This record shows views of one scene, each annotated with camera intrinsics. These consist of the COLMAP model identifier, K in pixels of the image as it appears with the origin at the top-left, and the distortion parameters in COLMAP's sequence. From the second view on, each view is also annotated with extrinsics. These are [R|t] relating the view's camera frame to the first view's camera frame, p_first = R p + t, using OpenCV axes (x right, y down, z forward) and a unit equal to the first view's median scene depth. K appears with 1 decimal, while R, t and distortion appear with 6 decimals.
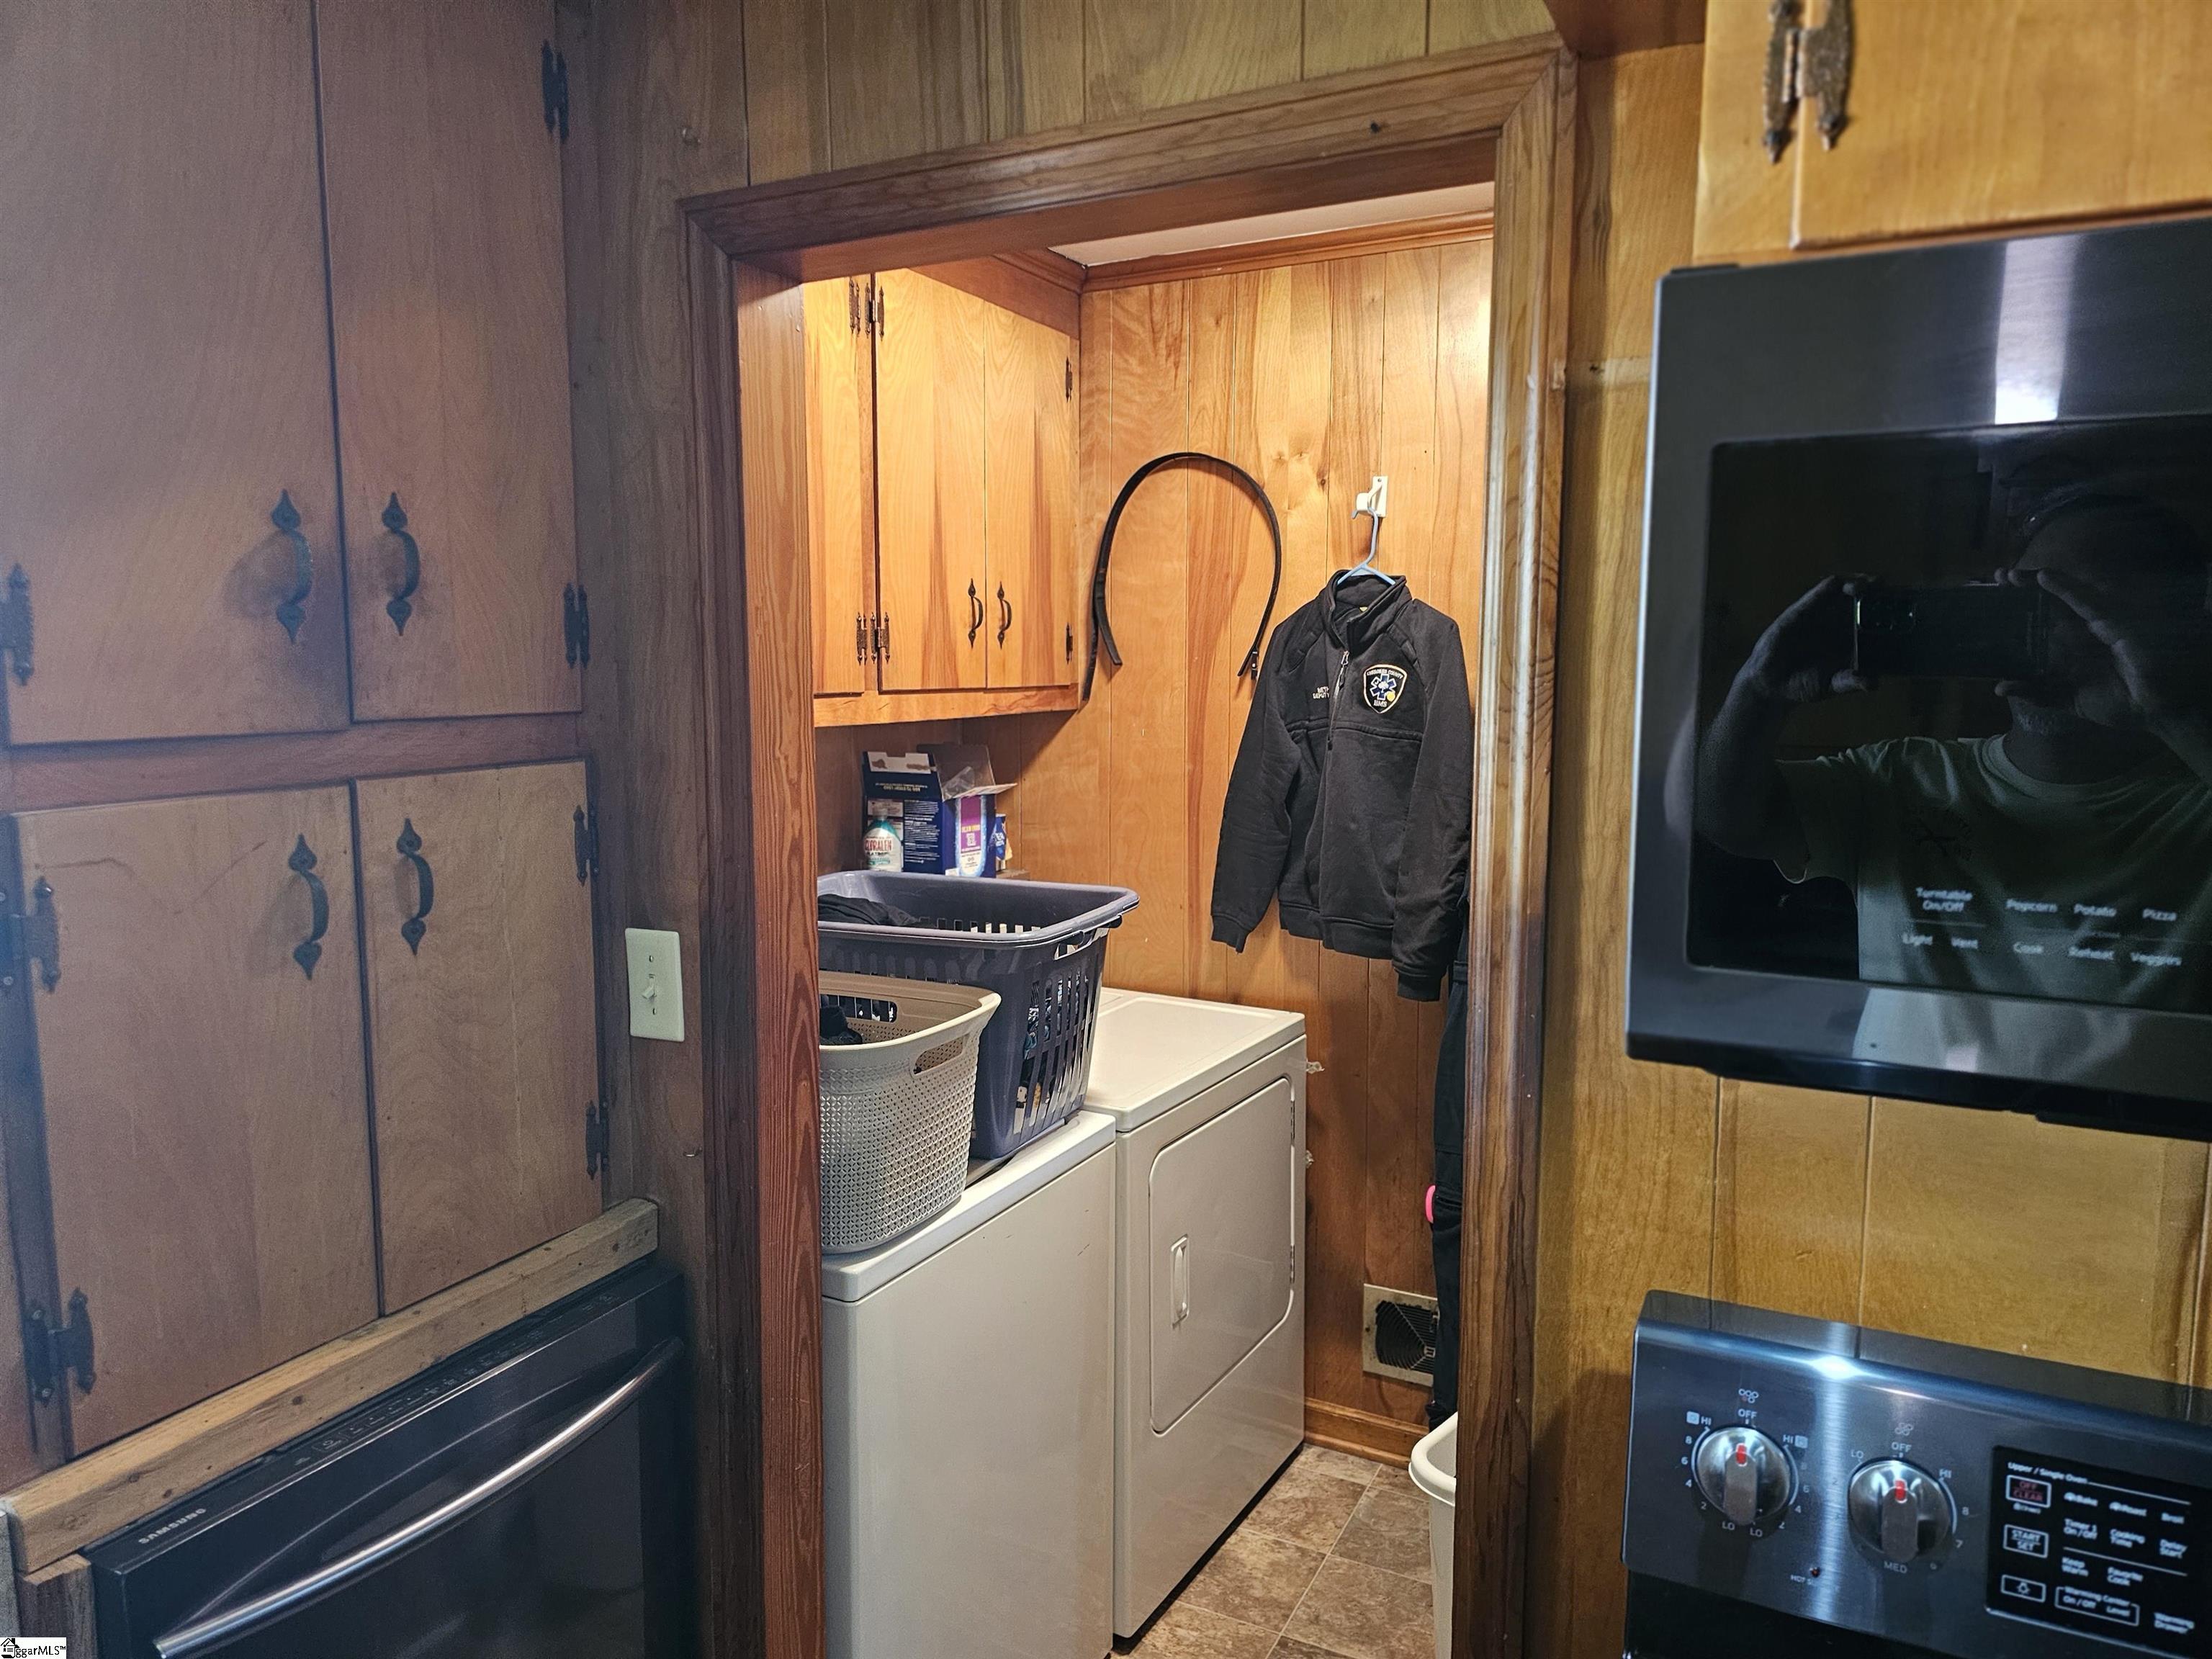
lens RADIAL K [[1523.4, 0, 1106.0], [0, 1523.4, 829.5], [0, 0, 1]] dist [0.002648, -0.000097]
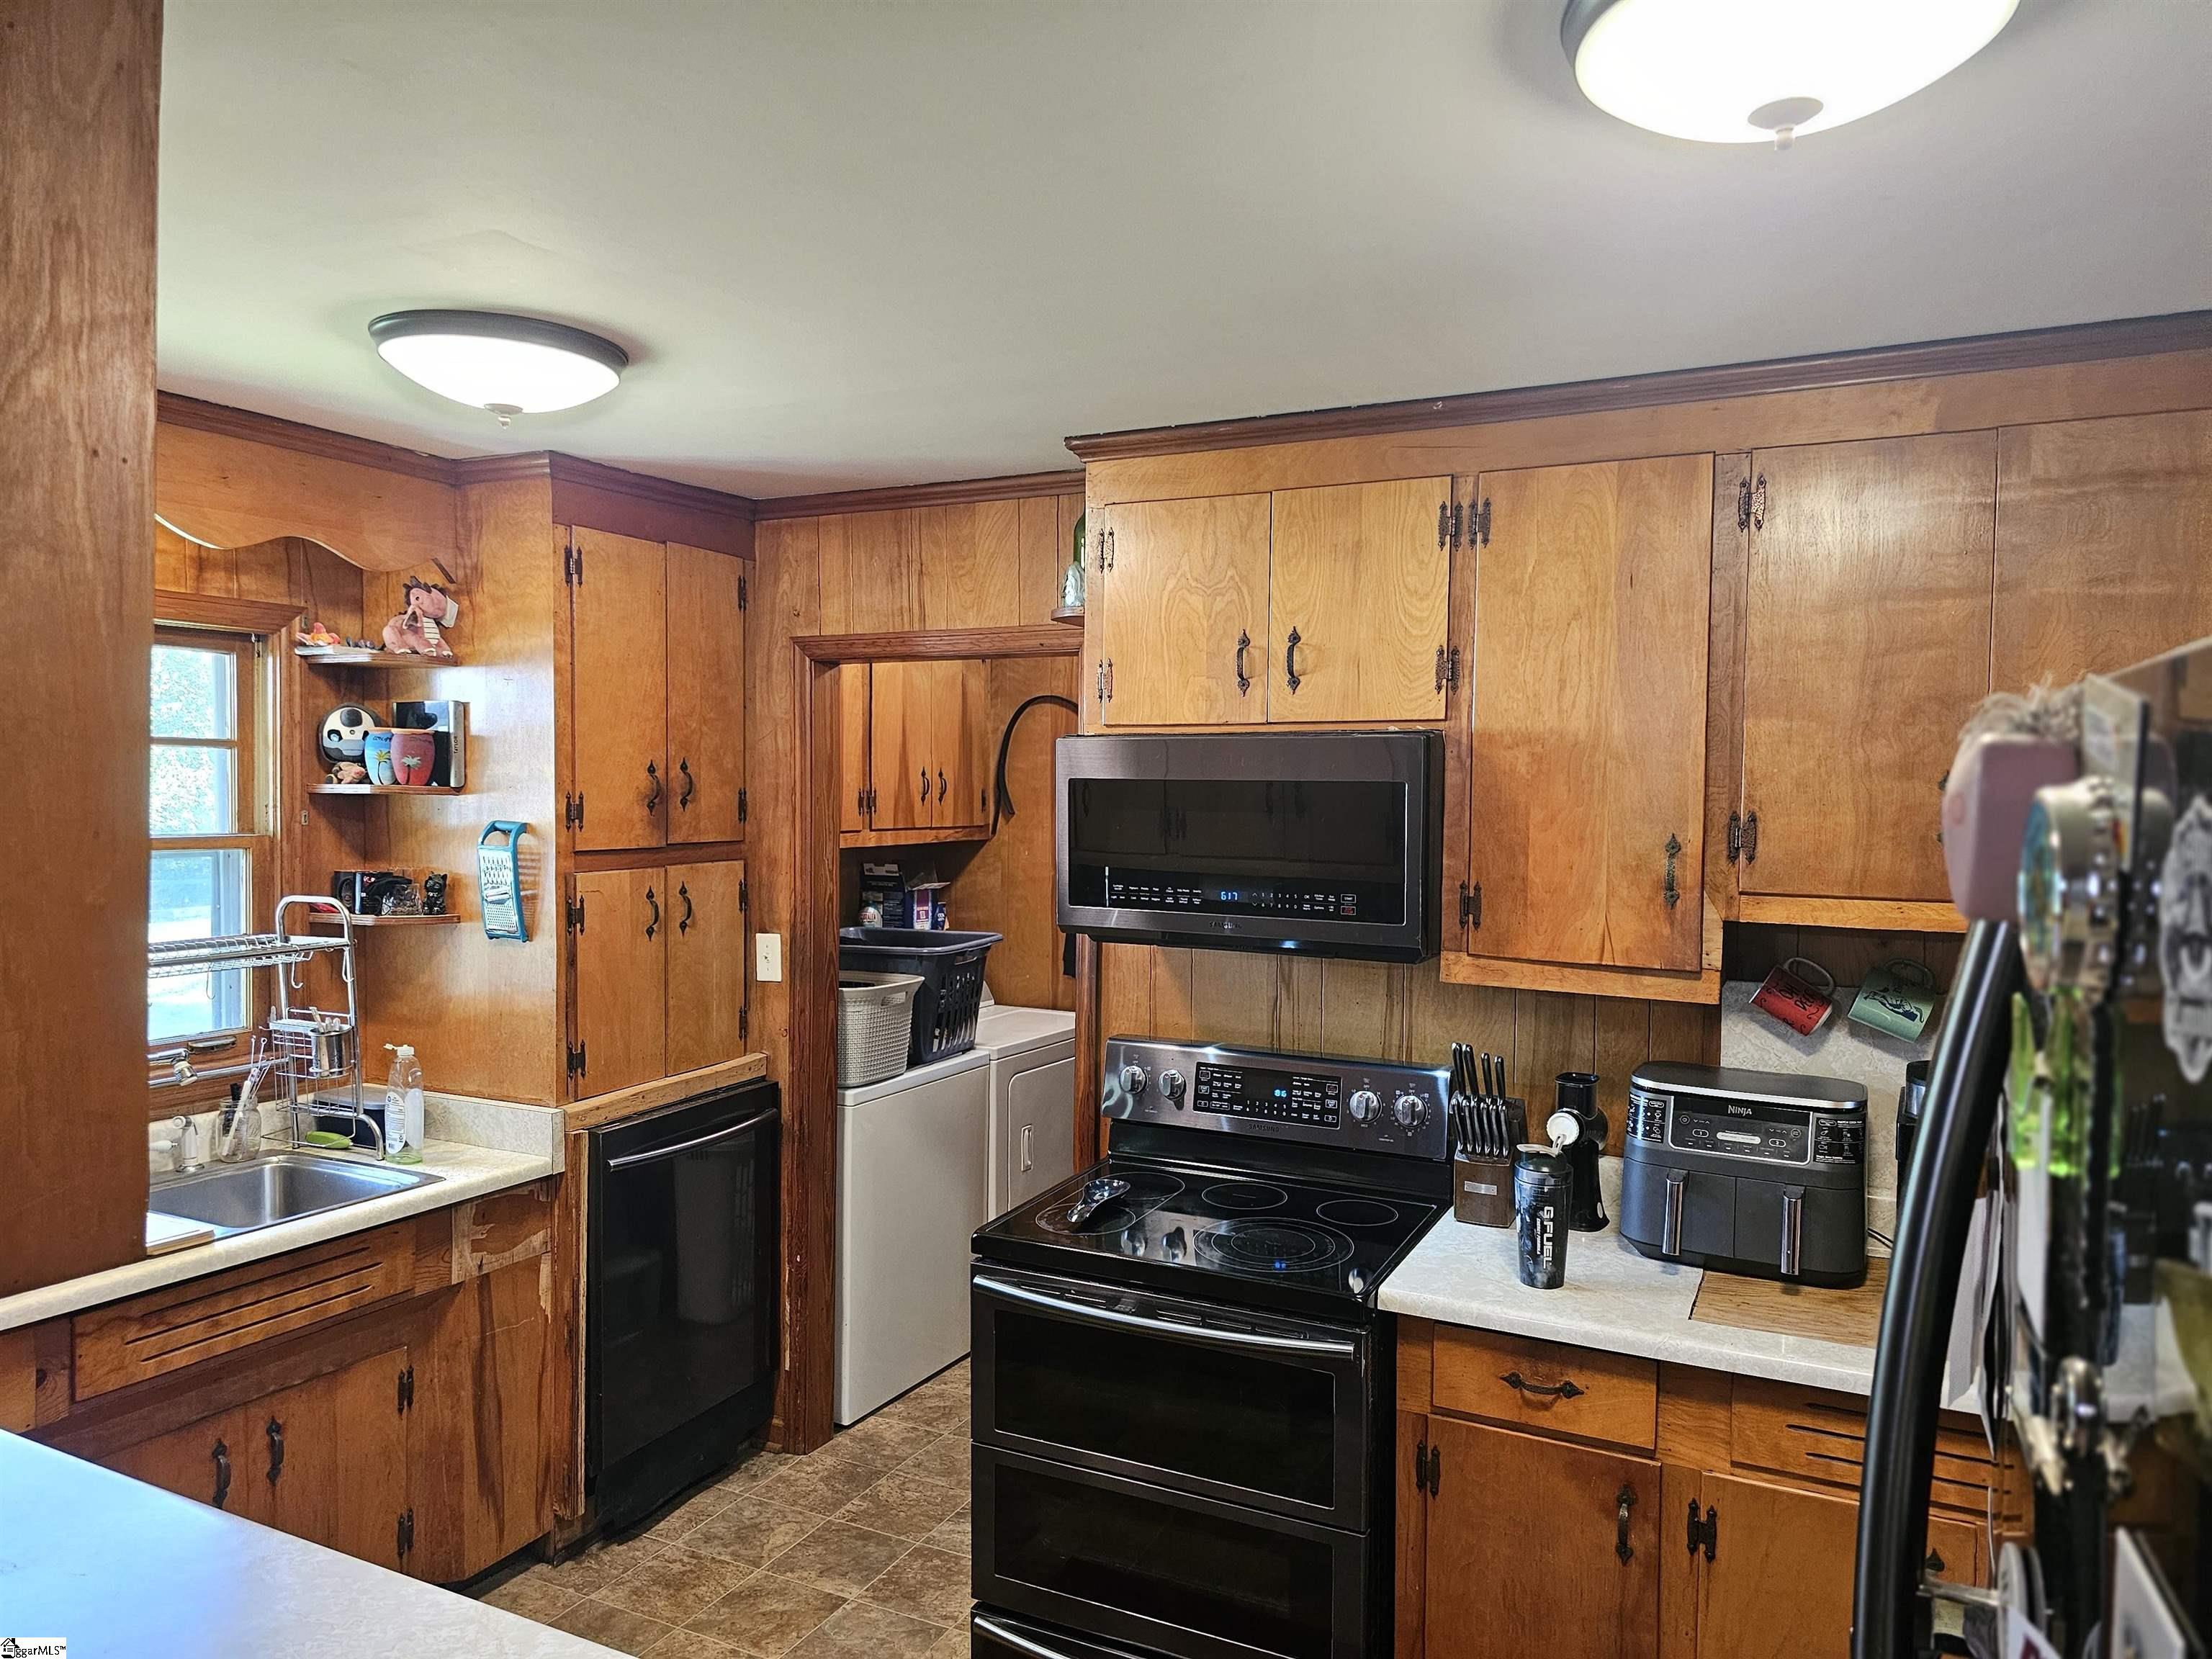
lens RADIAL K [[1480.3, 0, 1171.1], [0, 1480.3, 838.1], [0, 0, 1]] dist [-0.002297, -0.000490]
pose [[0.998766, 0.007735, 0.049064, 0.119500], [-0.003876, 0.996924, -0.078276, 0.055069], [-0.049519, 0.077989, 0.995724, -0.752236]]
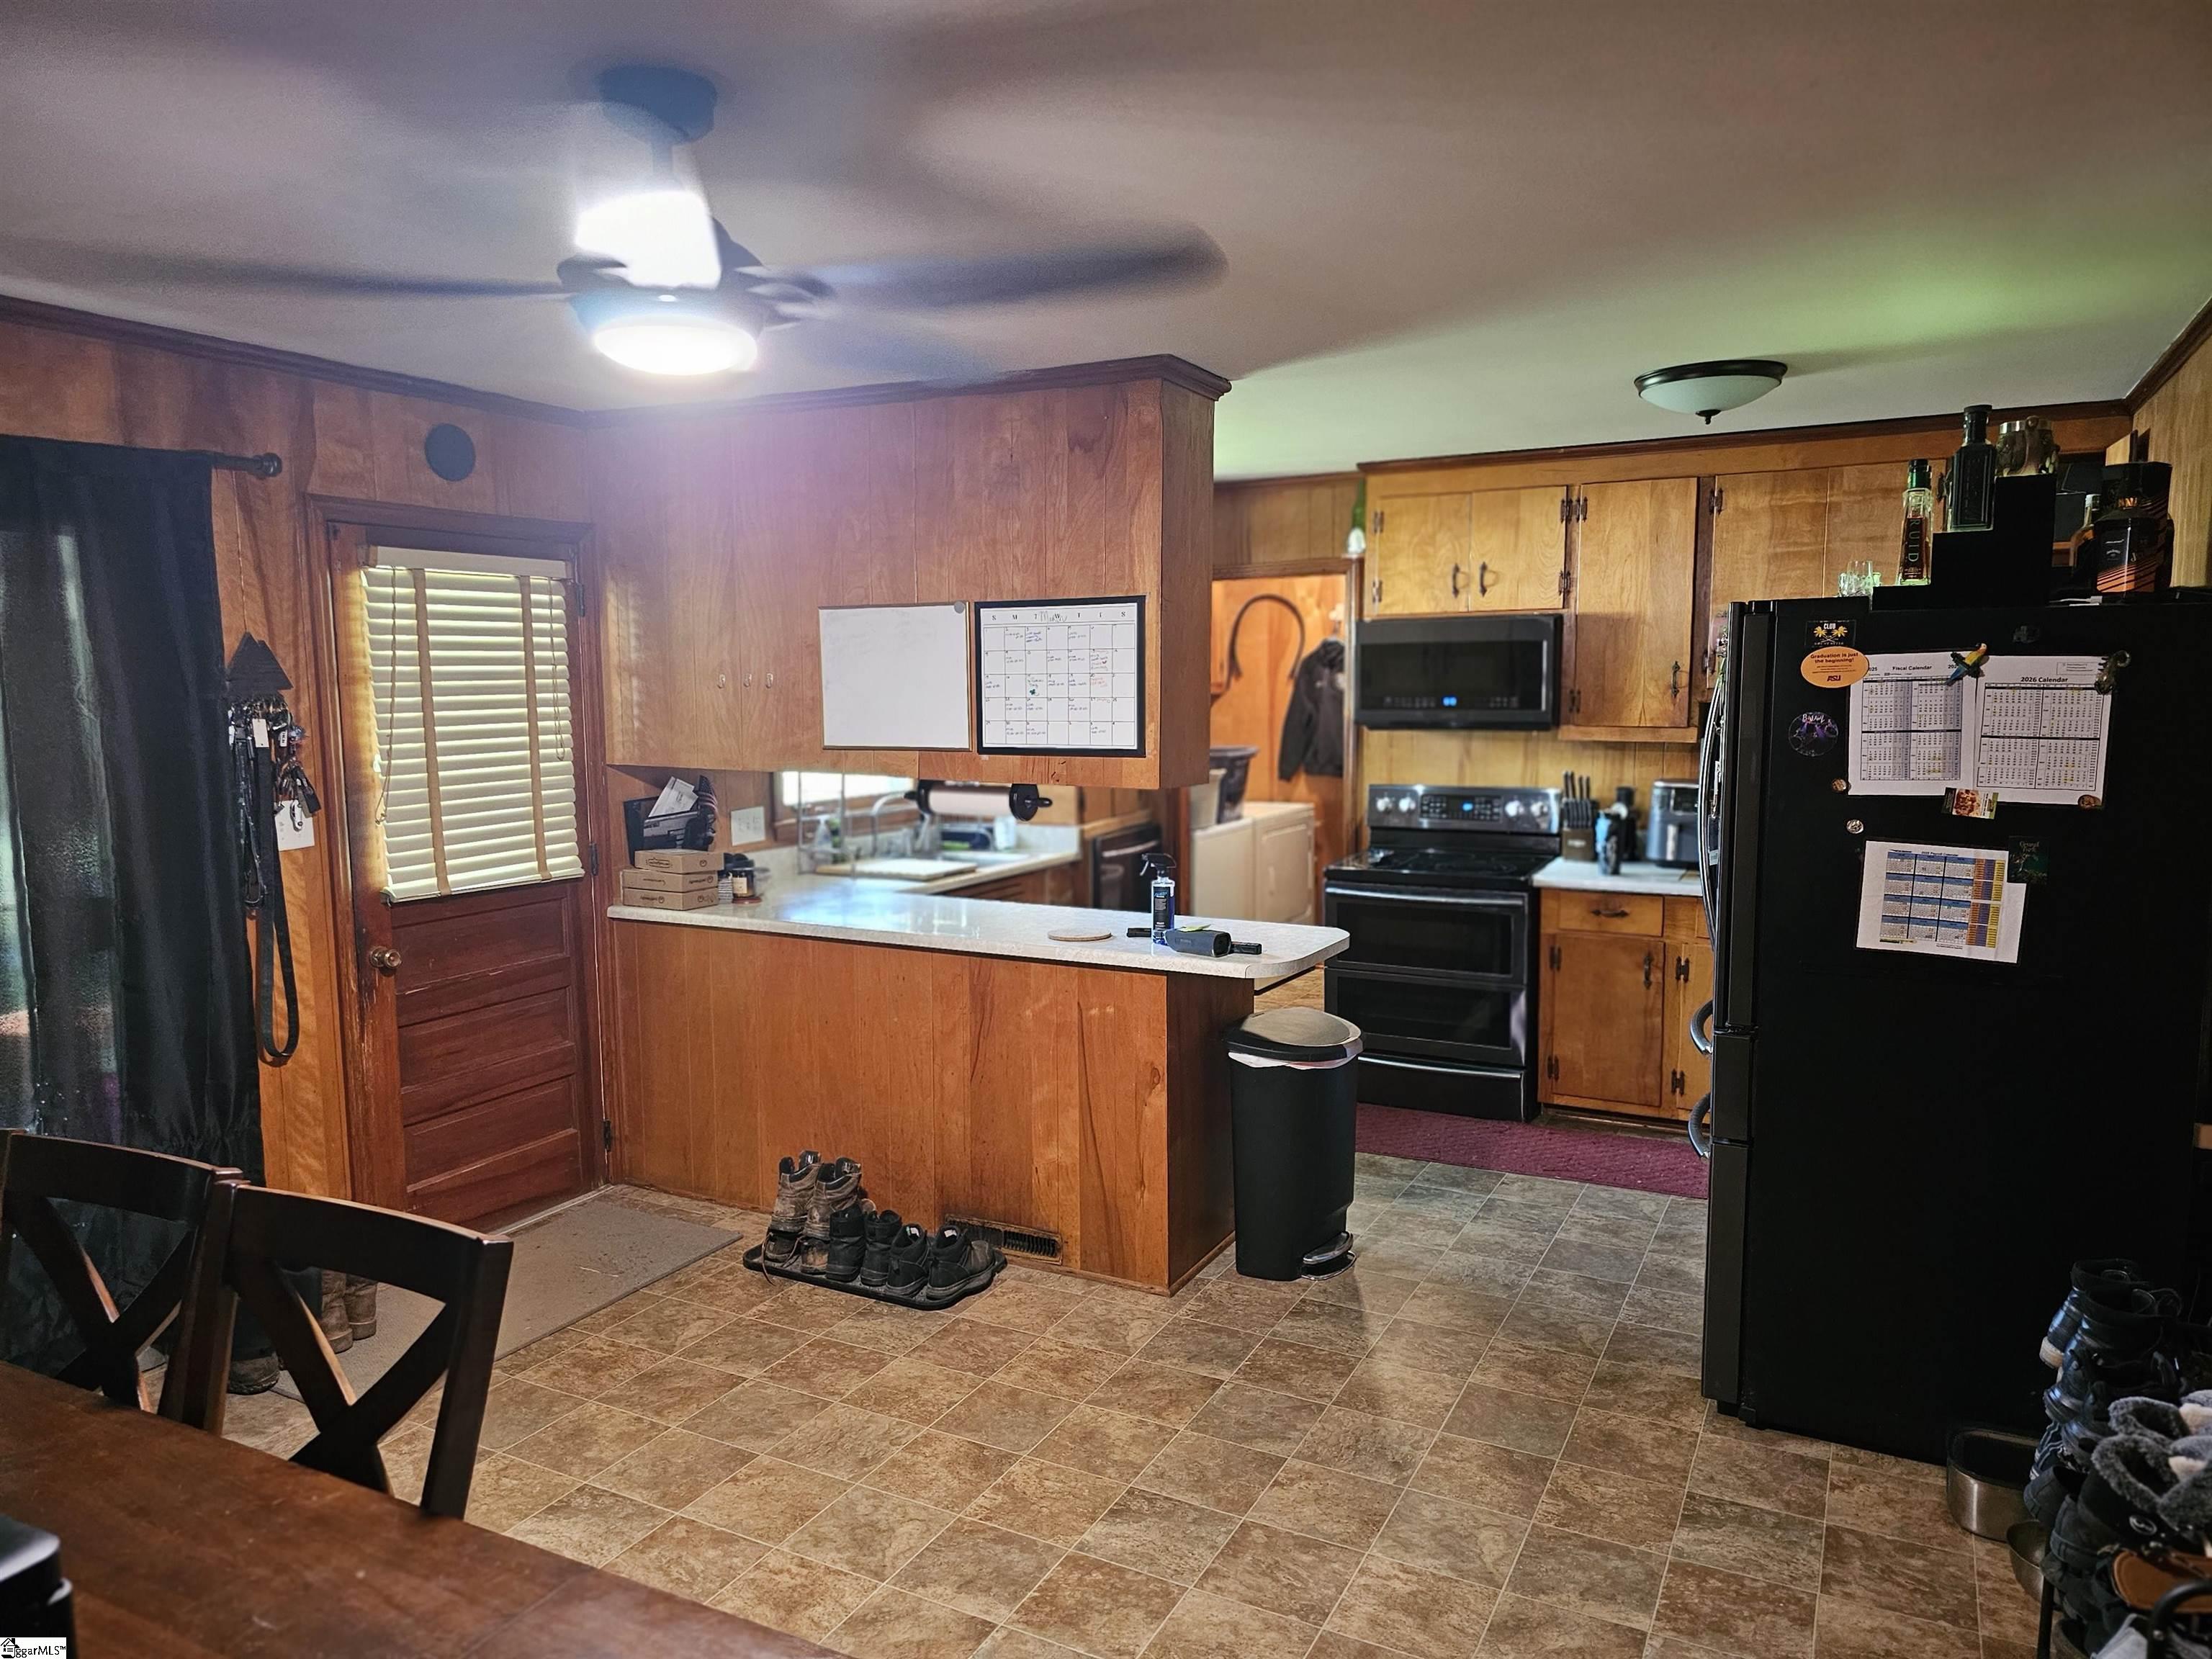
lens RADIAL K [[1482.2, 0, 1110.7], [0, 1482.2, 862.8], [0, 0, 1]] dist [0.003737, 0.000185]
pose [[0.999905, -0.011190, -0.008040, -0.221610], [0.011297, 0.999846, 0.013438, 0.196599], [0.007889, -0.013528, 0.999877, -1.720411]]
